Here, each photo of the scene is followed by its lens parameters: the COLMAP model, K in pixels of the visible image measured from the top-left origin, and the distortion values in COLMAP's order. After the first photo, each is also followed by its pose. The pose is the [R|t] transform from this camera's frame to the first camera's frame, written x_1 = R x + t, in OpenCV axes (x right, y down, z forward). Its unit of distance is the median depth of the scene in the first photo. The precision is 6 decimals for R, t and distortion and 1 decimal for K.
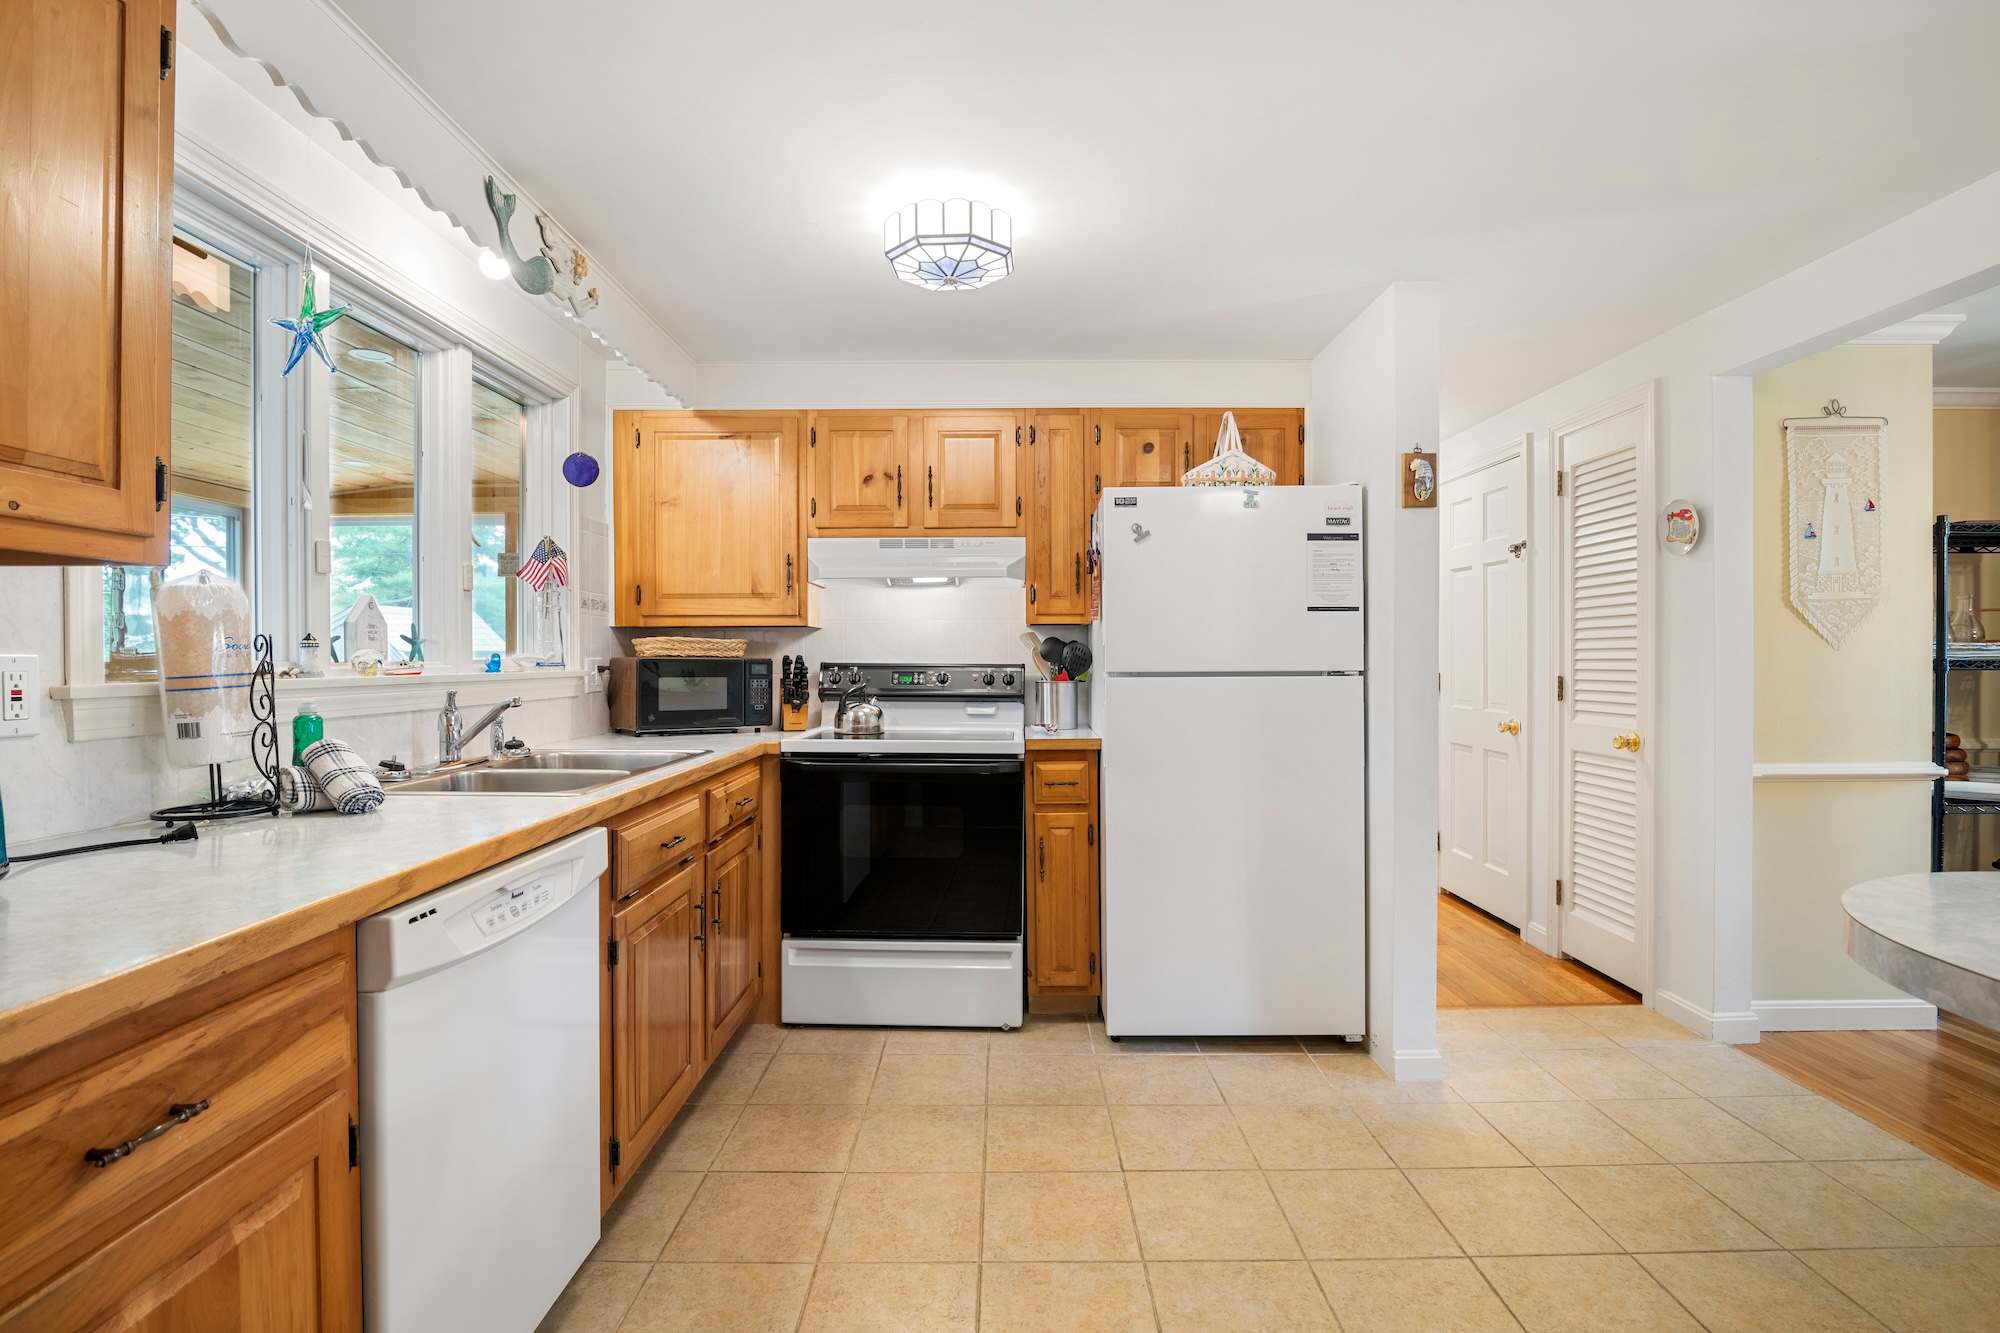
lens RADIAL K [[923.1, 0, 997.7], [0, 923.1, 666.5], [0, 0, 1]] dist [-0.000460, 0.000051]
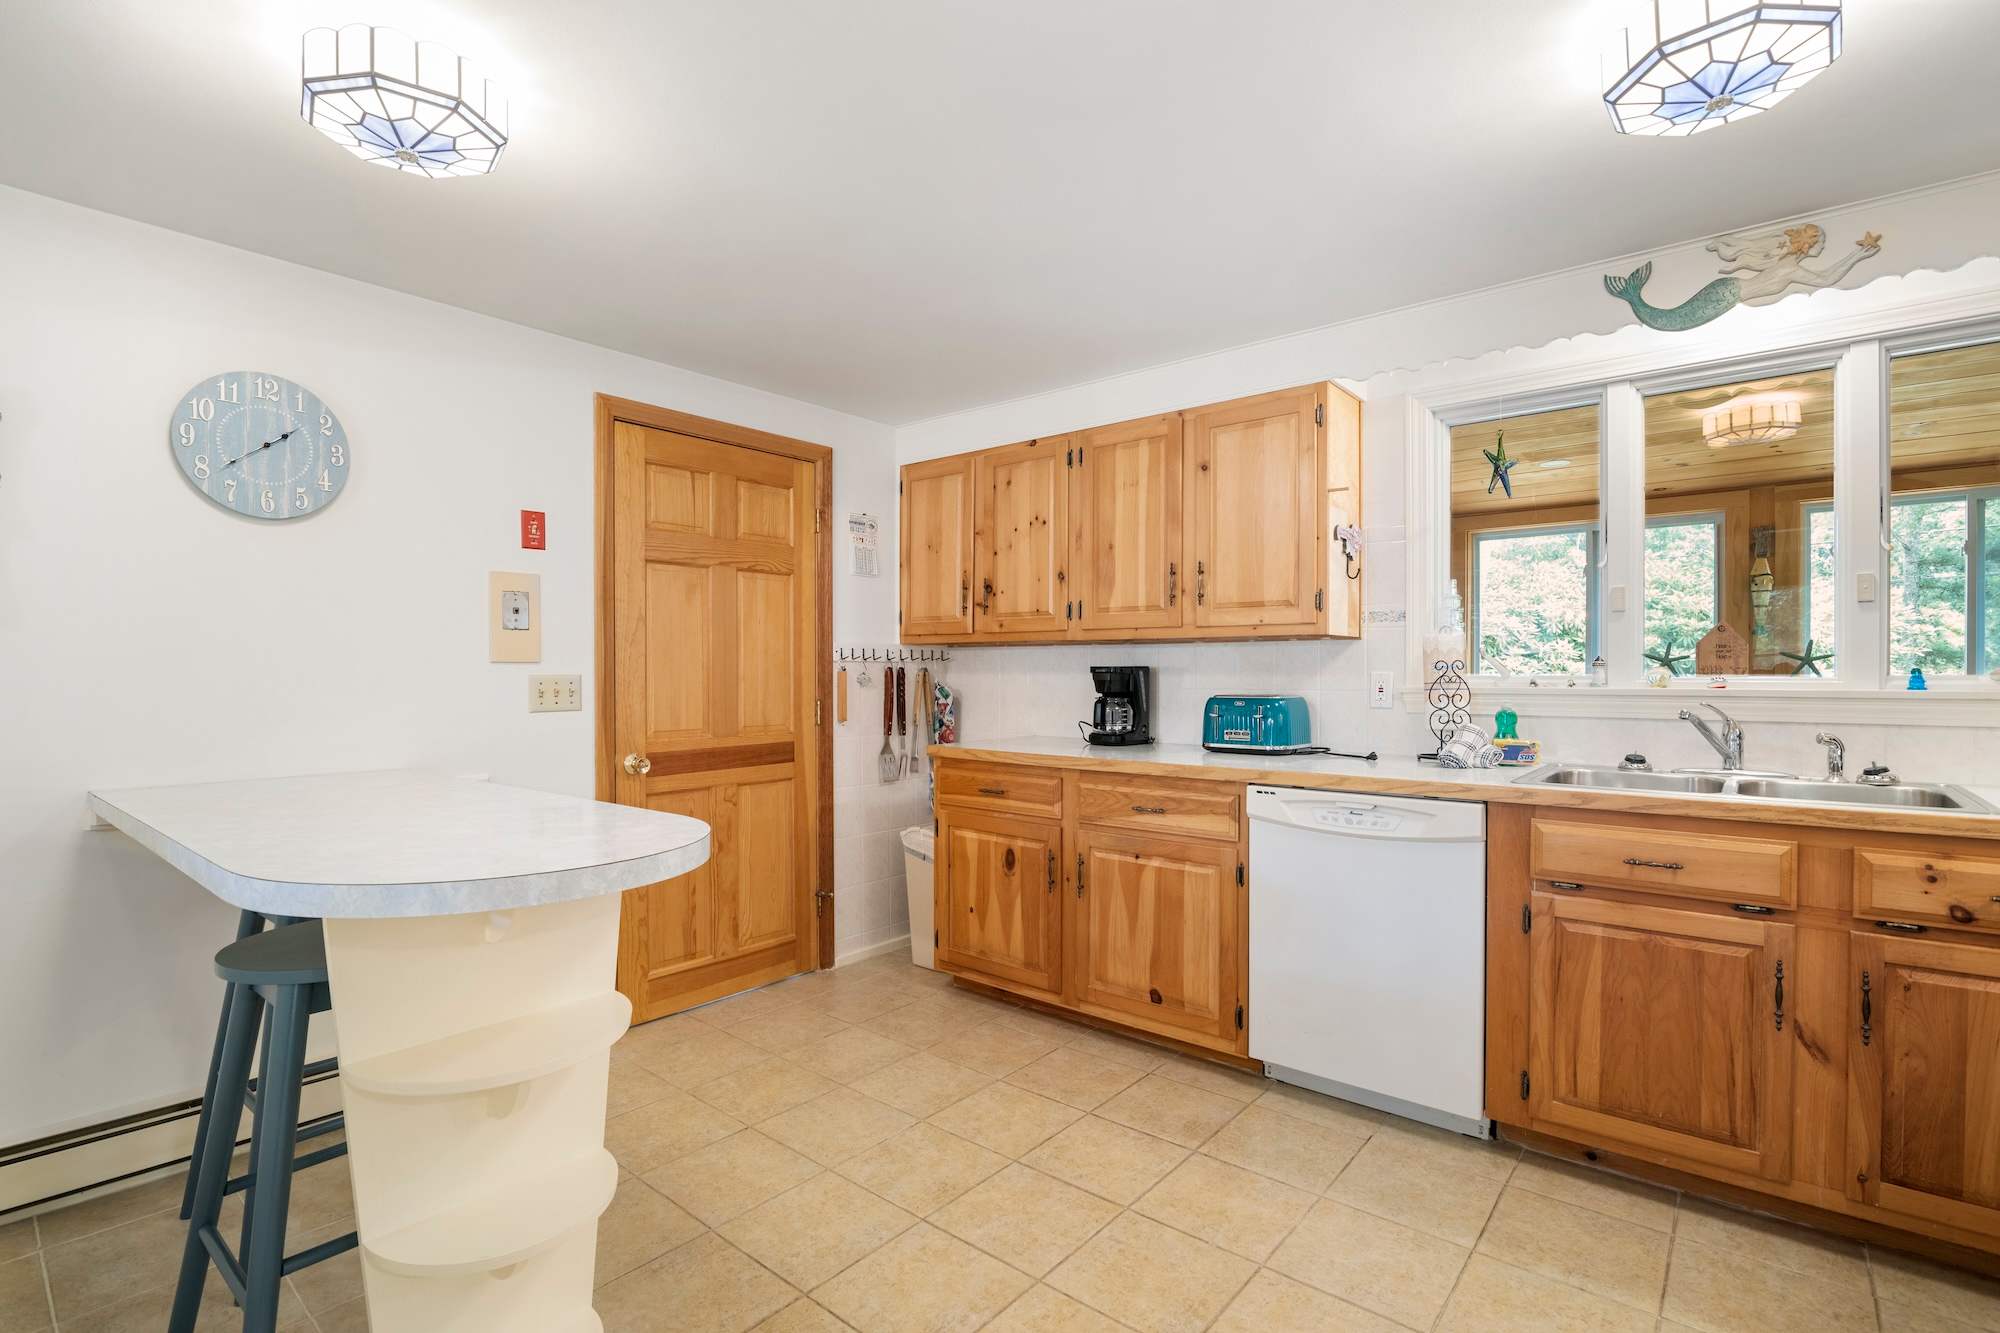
lens RADIAL K [[923.1, 0, 1003.5], [0, 923.1, 676.0], [0, 0, 1]] dist [-0.000460, 0.000051]
pose [[-0.643006, 0.004252, -0.765849, 0.706697], [-0.002532, 0.999967, 0.007677, -0.011607], [0.765857, 0.006875, -0.642975, 0.936083]]
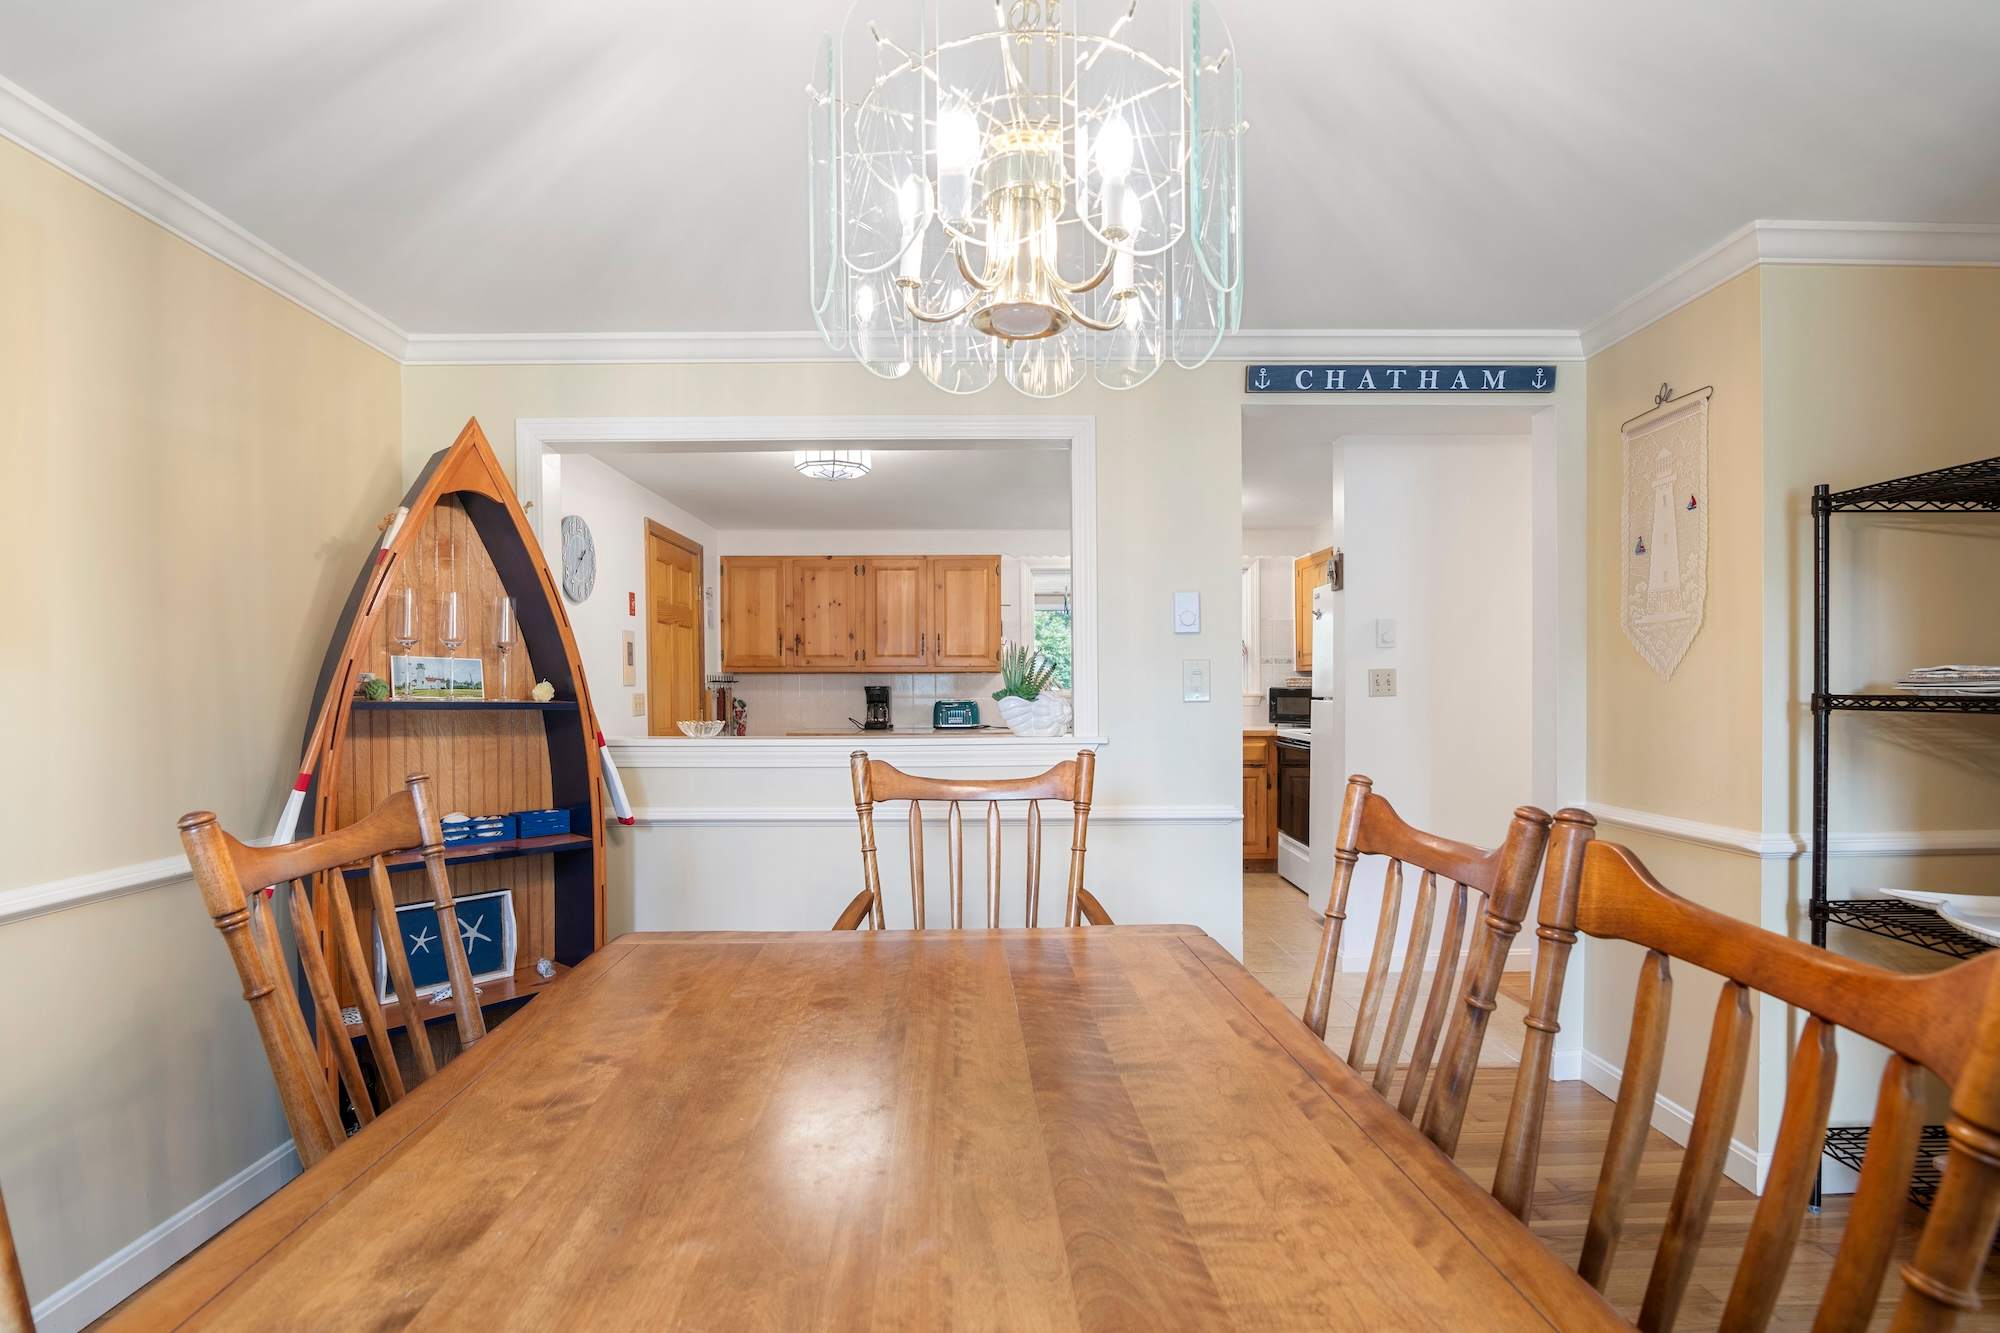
lens RADIAL K [[923.1, 0, 995.1], [0, 923.1, 677.1], [0, 0, 1]] dist [-0.000460, 0.000051]
pose [[0.019323, -0.008546, -0.999777, 2.061323], [0.001350, 0.999963, -0.008522, -0.019112], [0.999812, -0.001185, 0.019334, 0.446600]]
